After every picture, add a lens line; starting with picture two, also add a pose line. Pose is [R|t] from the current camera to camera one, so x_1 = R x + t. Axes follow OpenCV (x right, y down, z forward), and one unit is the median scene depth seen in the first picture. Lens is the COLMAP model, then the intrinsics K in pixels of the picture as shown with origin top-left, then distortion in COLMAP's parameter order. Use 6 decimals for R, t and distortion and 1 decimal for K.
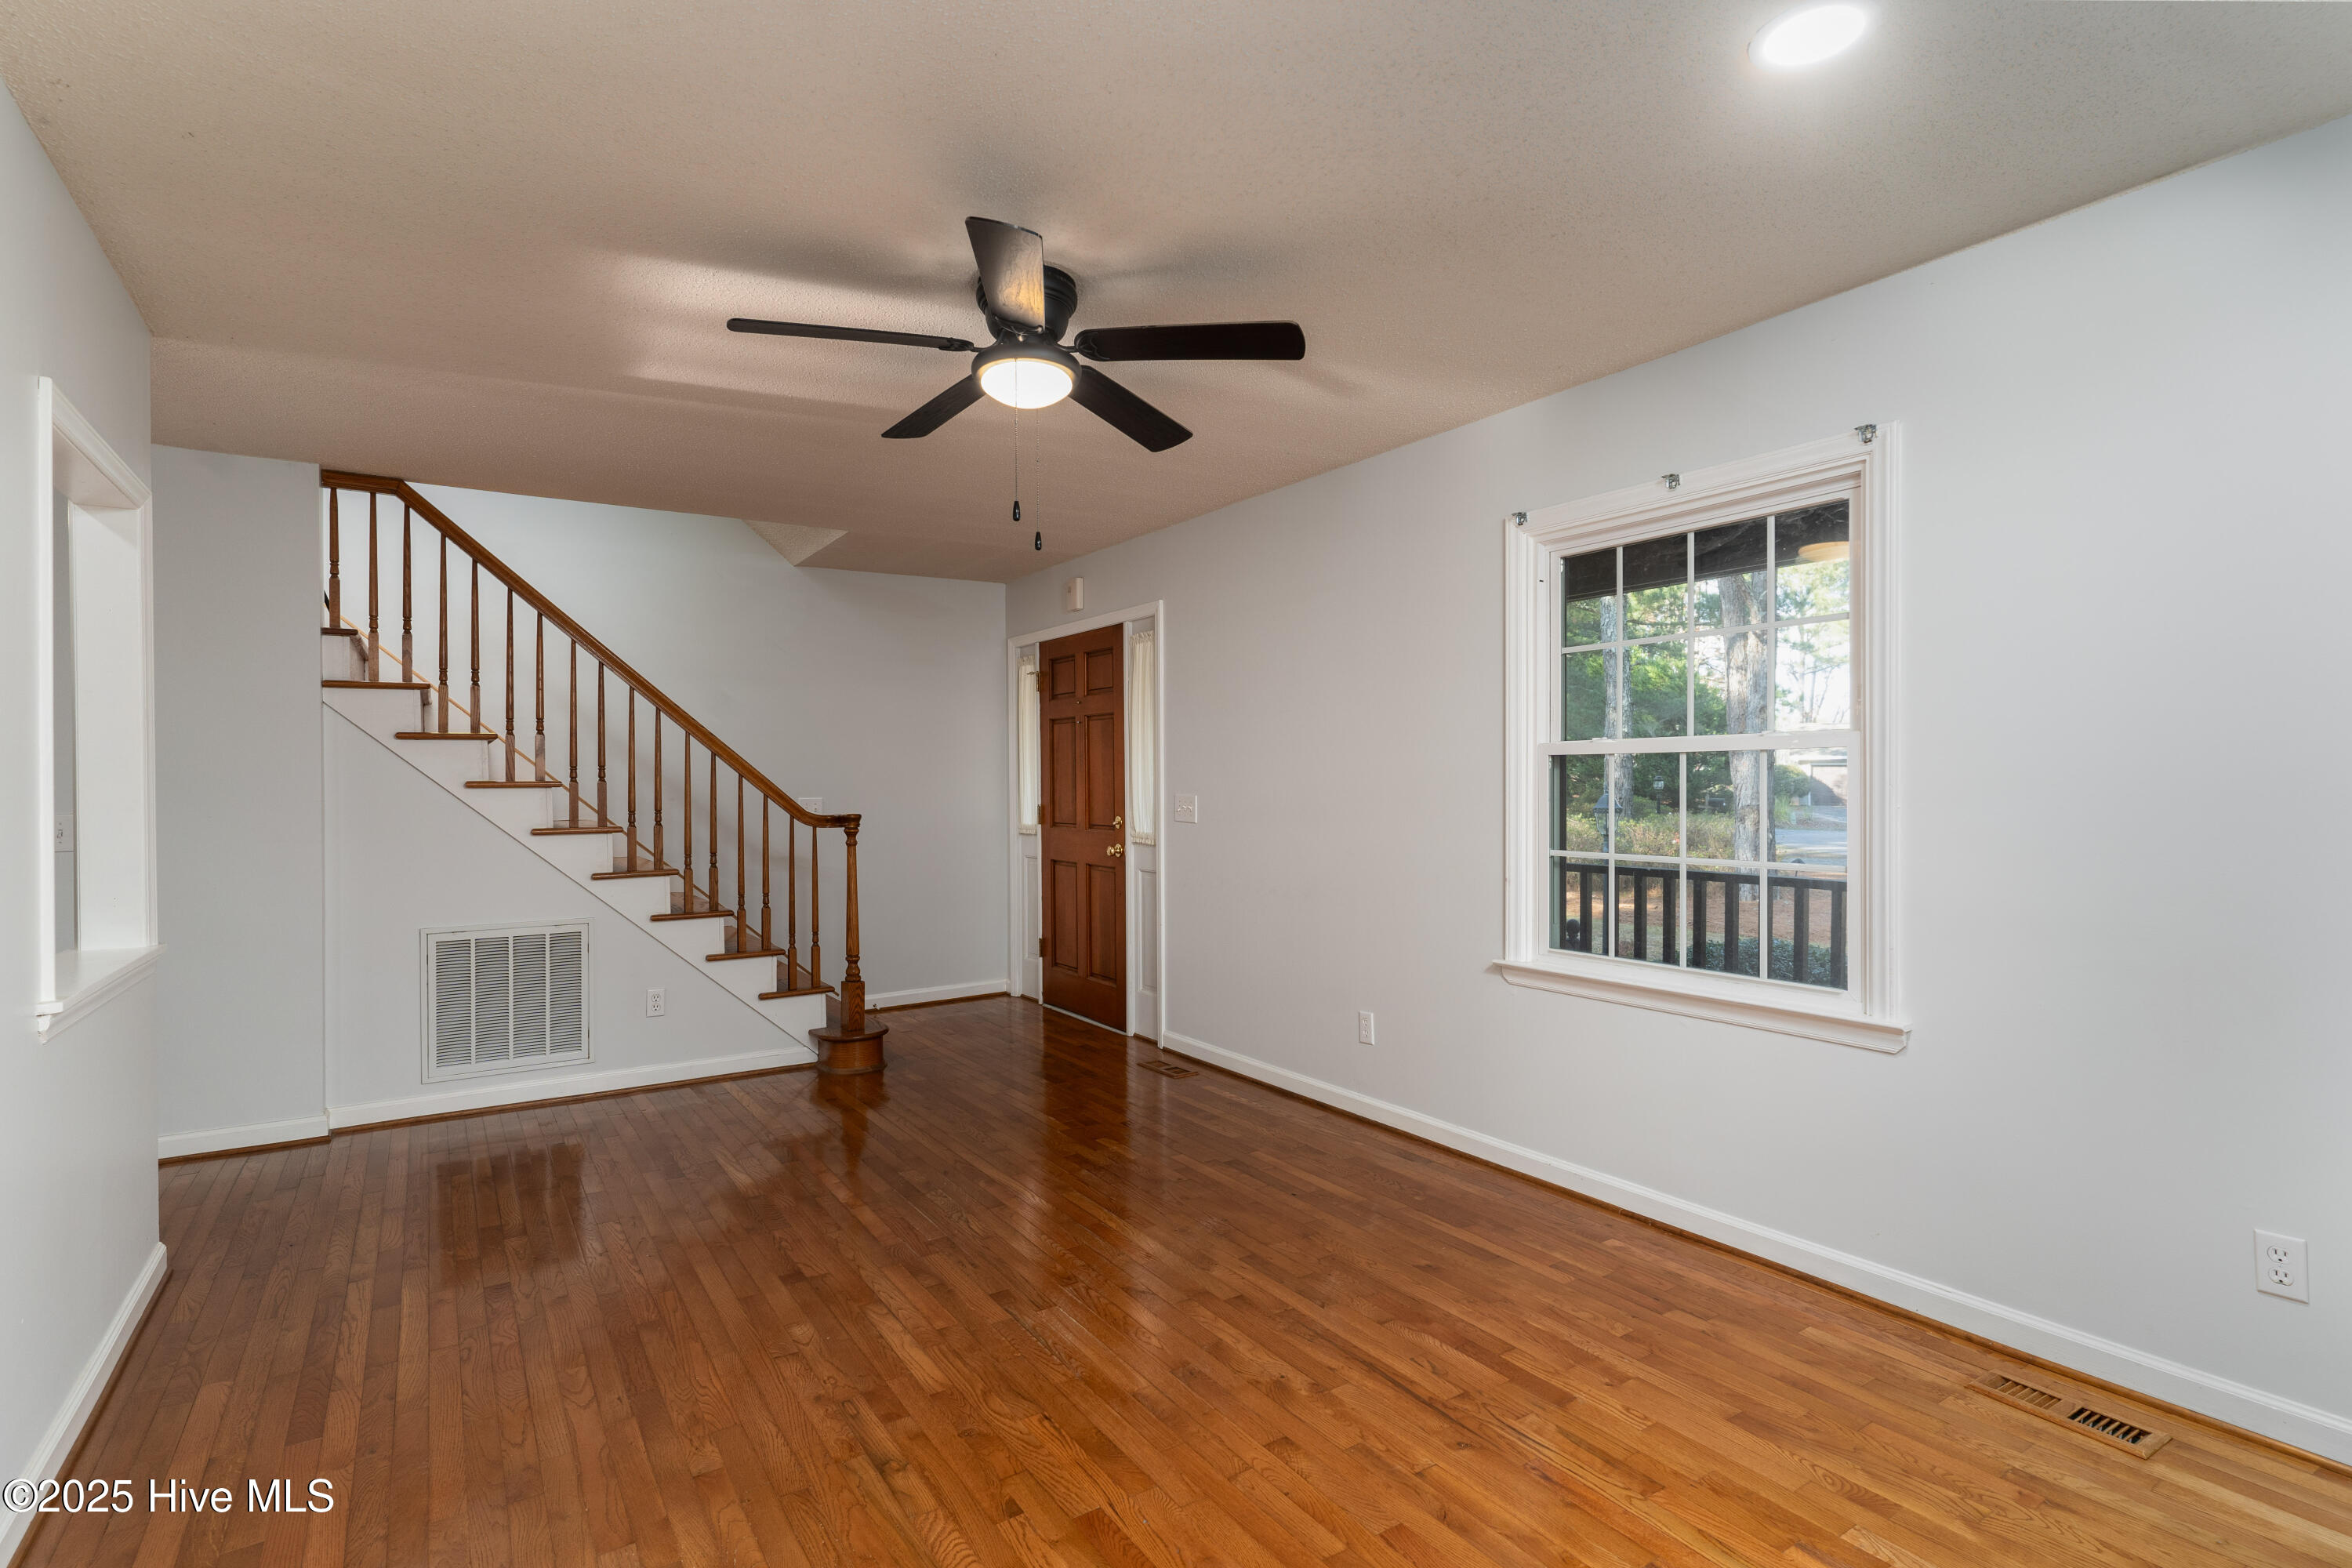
lens RADIAL K [[1158.4, 0, 1161.8], [0, 1158.4, 783.1], [0, 0, 1]] dist [0.001717, -0.001109]
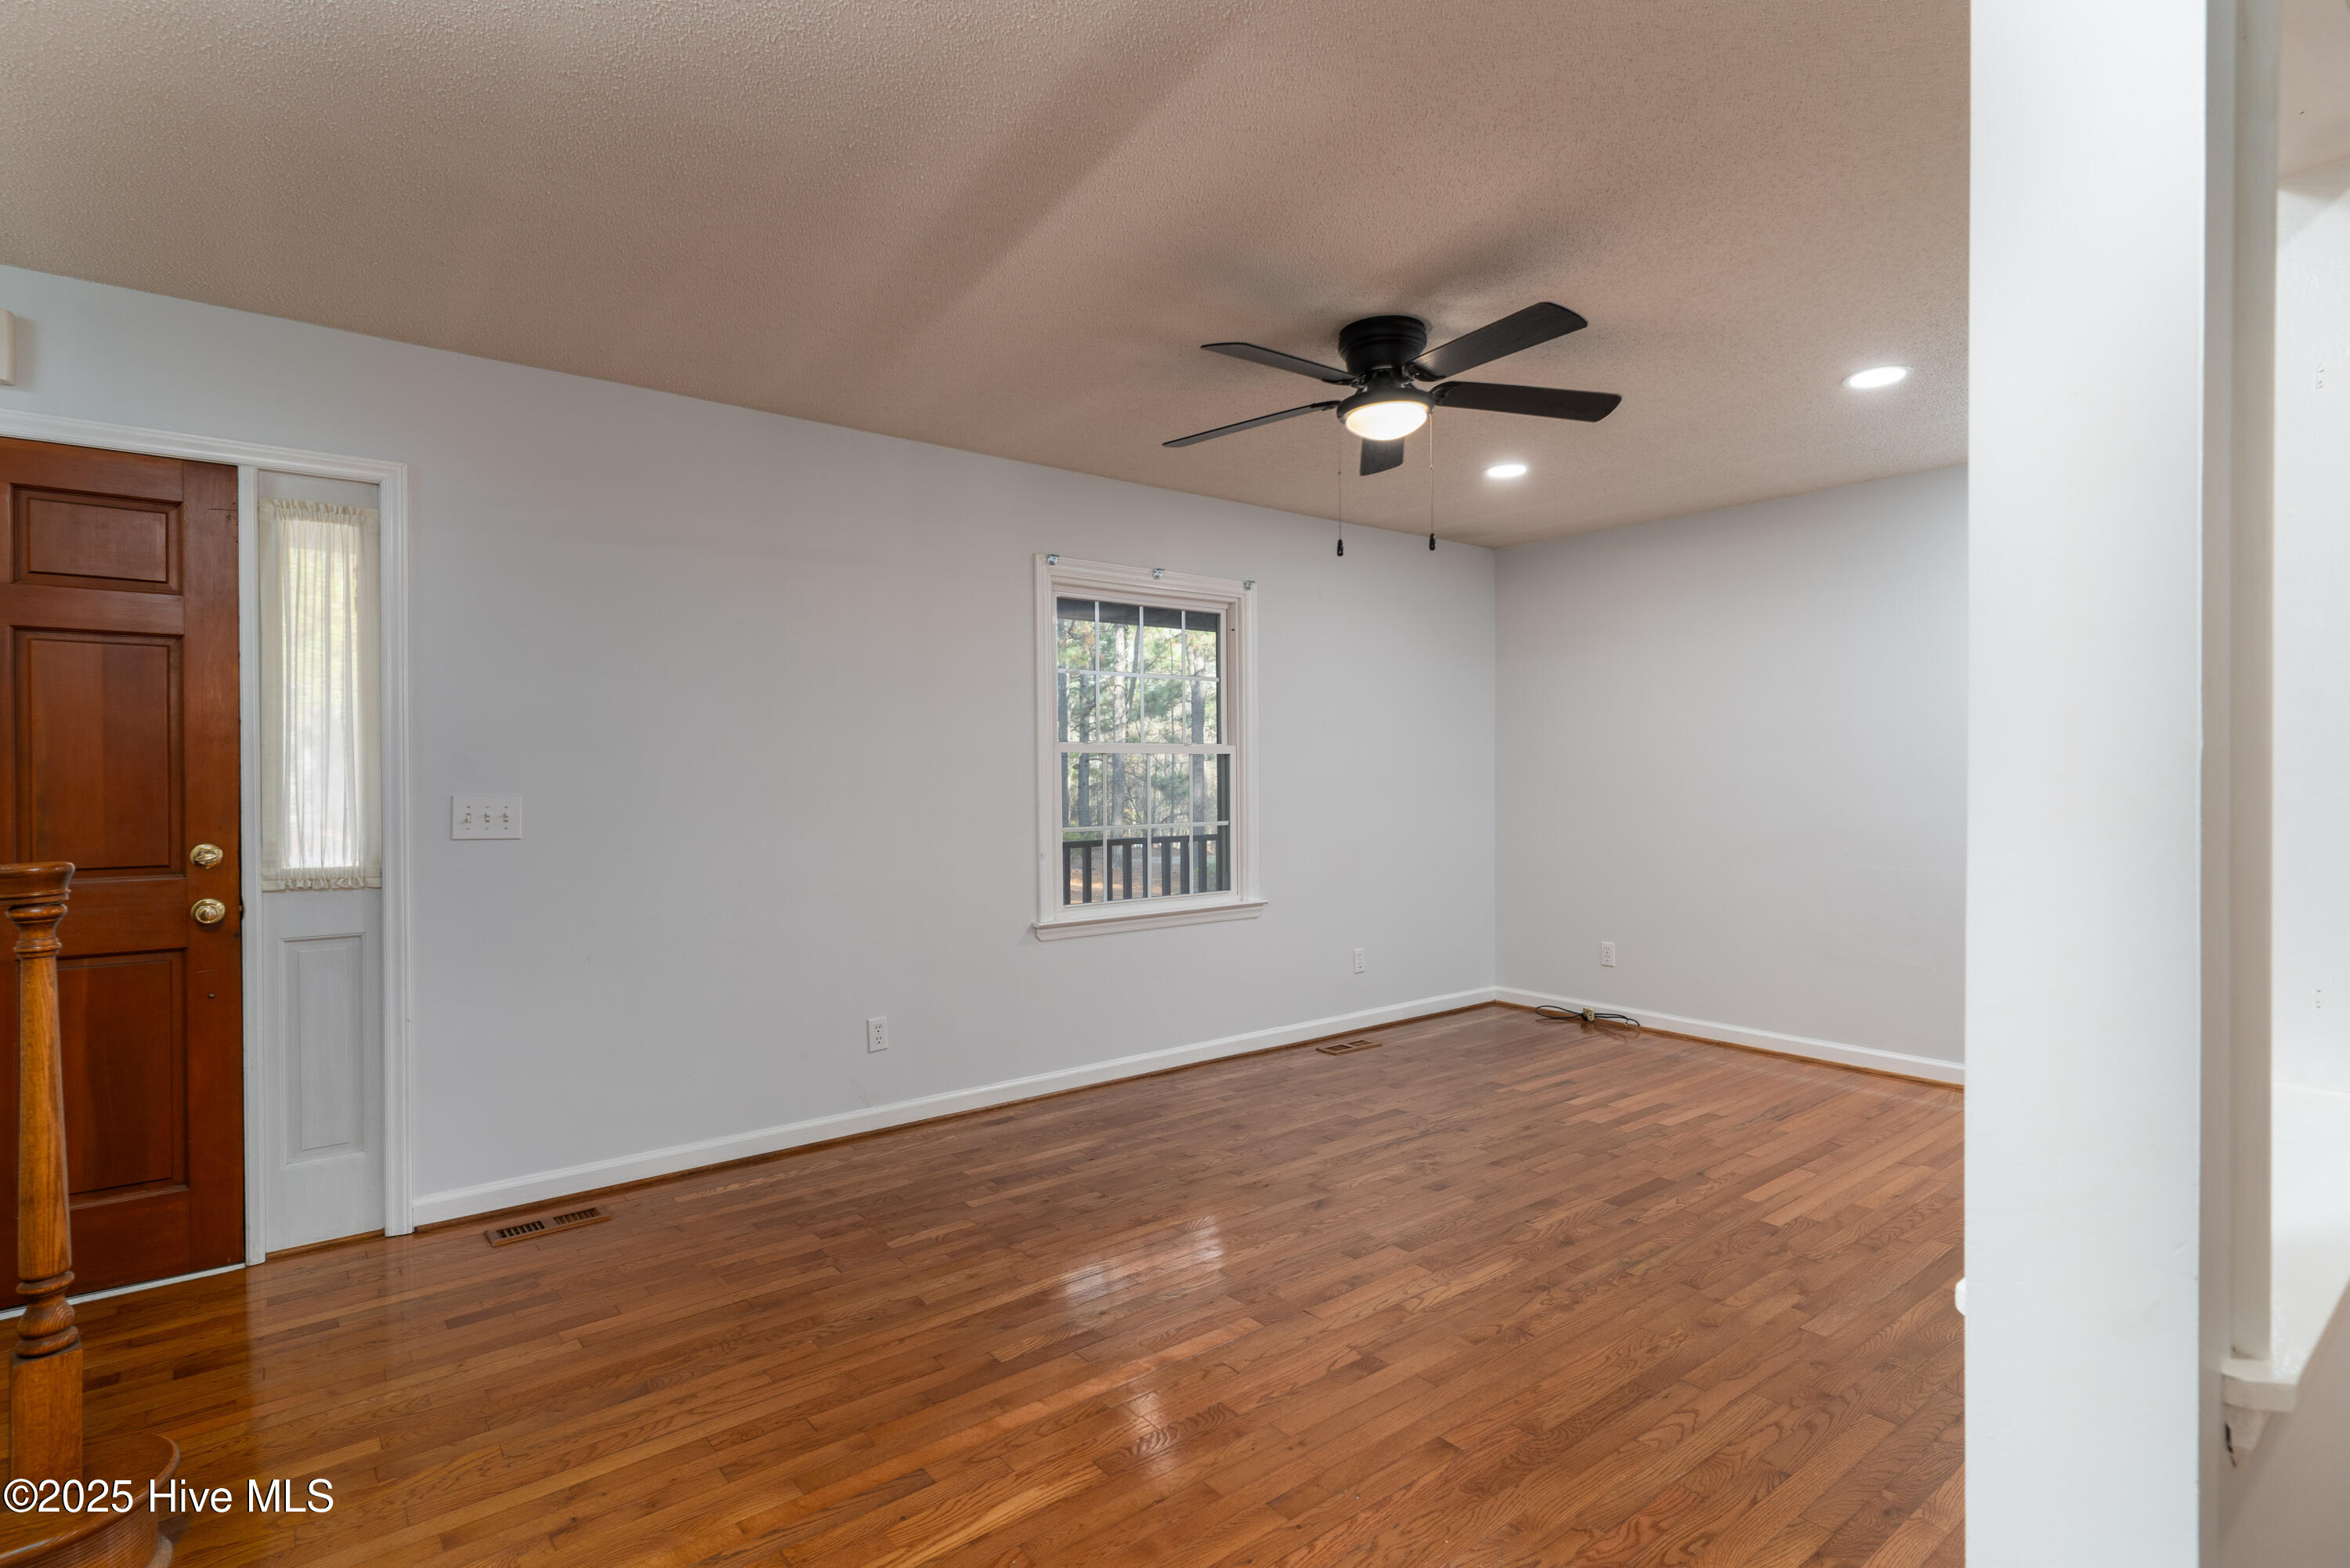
lens RADIAL K [[1157.3, 0, 1175.6], [0, 1157.3, 778.9], [0, 0, 1]] dist [0.001717, -0.001109]
pose [[-0.109843, 0.002418, 0.993946, -1.046061], [0.009137, 0.999957, -0.001423, 0.007425], [-0.993907, 0.008925, -0.109860, 1.136536]]
